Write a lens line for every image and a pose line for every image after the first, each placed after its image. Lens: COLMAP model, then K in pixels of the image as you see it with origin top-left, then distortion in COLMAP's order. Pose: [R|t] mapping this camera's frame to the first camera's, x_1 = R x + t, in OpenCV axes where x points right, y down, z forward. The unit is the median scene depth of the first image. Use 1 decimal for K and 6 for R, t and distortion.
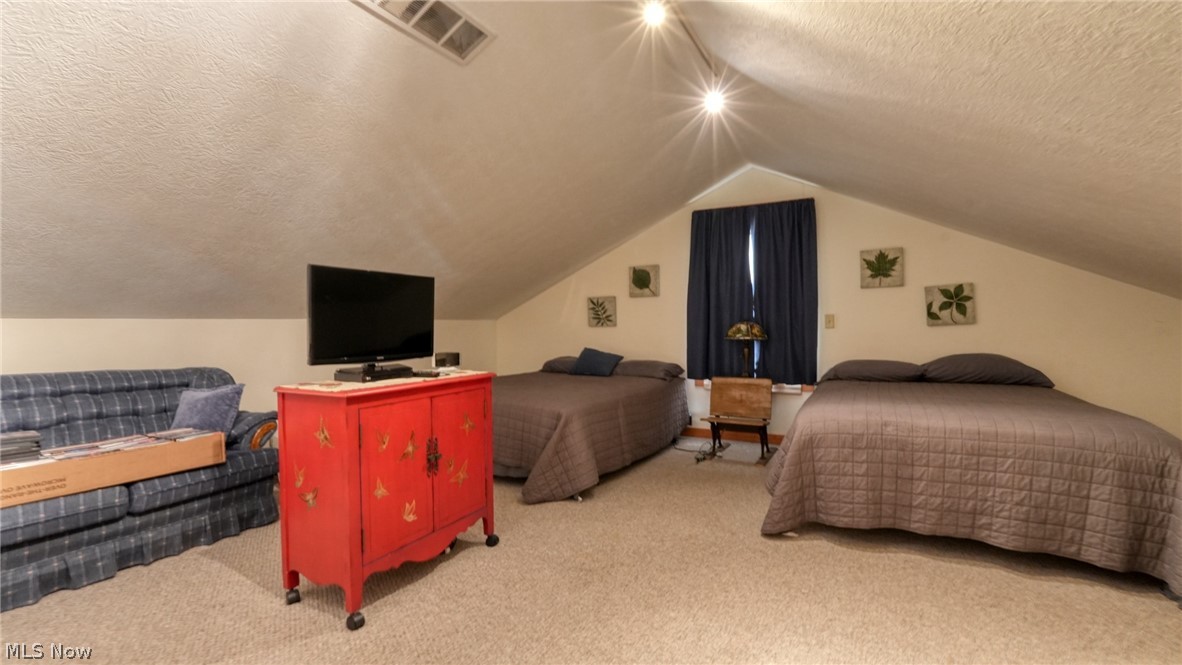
lens RADIAL K [[523.6, 0, 588.8], [0, 523.6, 331.5], [0, 0, 1]] dist [-0.008806, 0.005573]
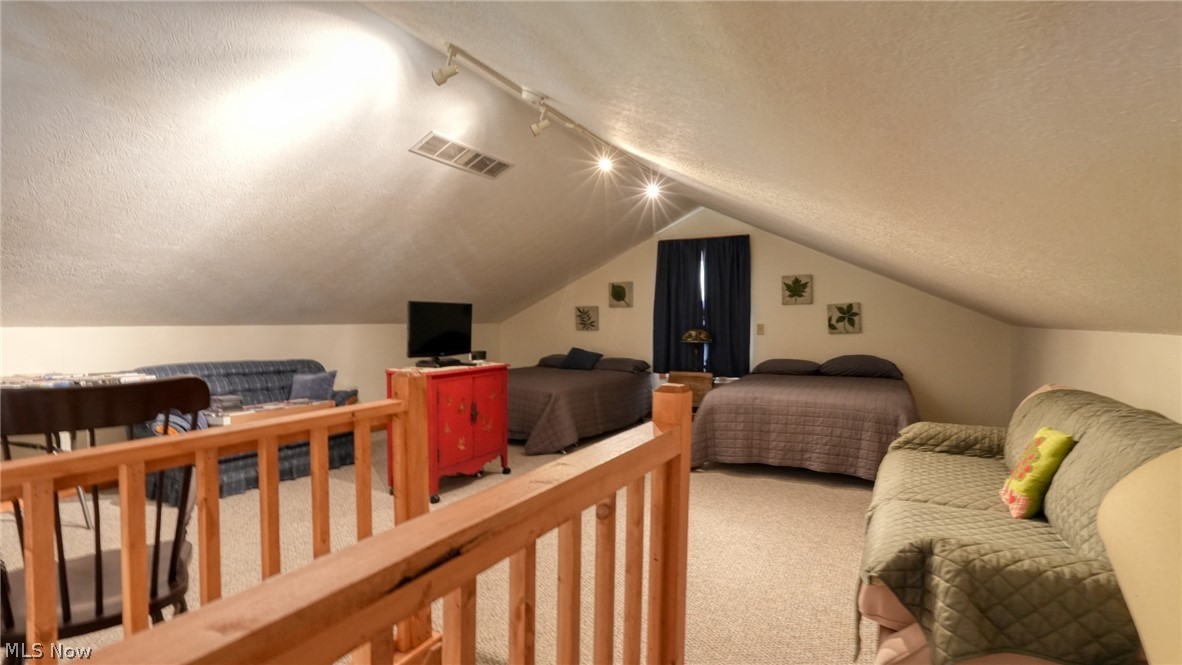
lens RADIAL K [[573.0, 0, 620.6], [0, 573.0, 339.2], [0, 0, 1]] dist [-0.003639, -0.000101]
pose [[0.998219, 0.011199, 0.058597, 0.050323], [-0.012385, 0.999725, 0.019909, -0.032872], [-0.058358, -0.020599, 0.998083, -0.709414]]
